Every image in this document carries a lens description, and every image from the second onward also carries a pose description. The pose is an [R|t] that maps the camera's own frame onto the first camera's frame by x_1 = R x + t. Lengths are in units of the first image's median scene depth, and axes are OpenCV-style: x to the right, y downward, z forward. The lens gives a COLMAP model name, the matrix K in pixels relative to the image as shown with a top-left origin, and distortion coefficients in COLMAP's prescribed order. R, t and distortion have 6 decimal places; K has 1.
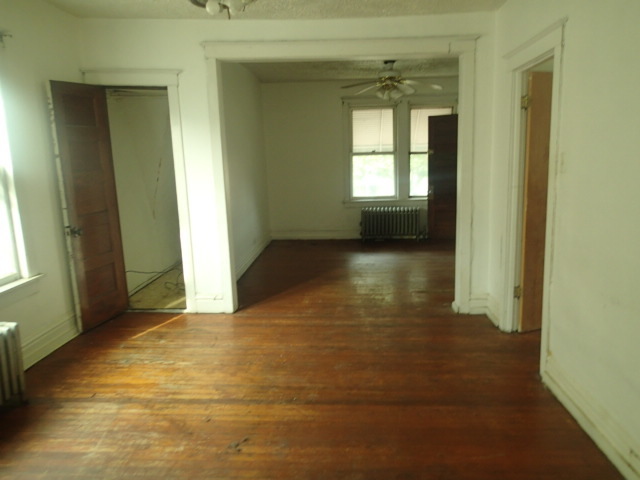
lens RADIAL K [[479.7, 0, 323.1], [0, 479.7, 240.5], [0, 0, 1]] dist [0.061591, 0.002857]
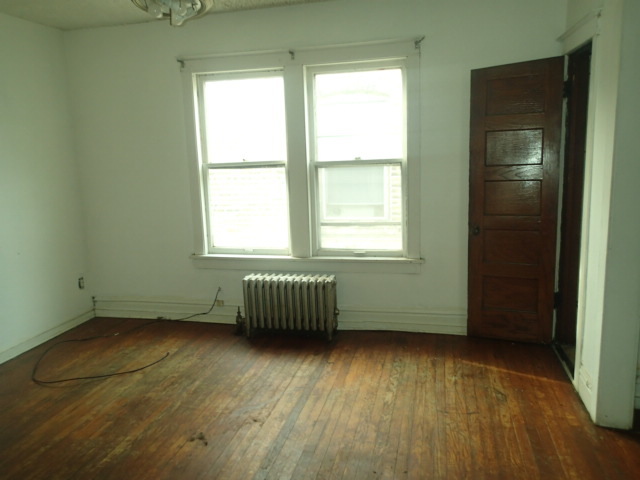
lens RADIAL K [[479.7, 0, 322.7], [0, 479.7, 238.8], [0, 0, 1]] dist [0.061591, 0.002857]
pose [[-0.198195, 0.192632, -0.961047, 0.554343], [-0.125482, 0.967443, 0.219792, -0.210308], [0.972097, 0.164156, -0.167571, 1.065441]]
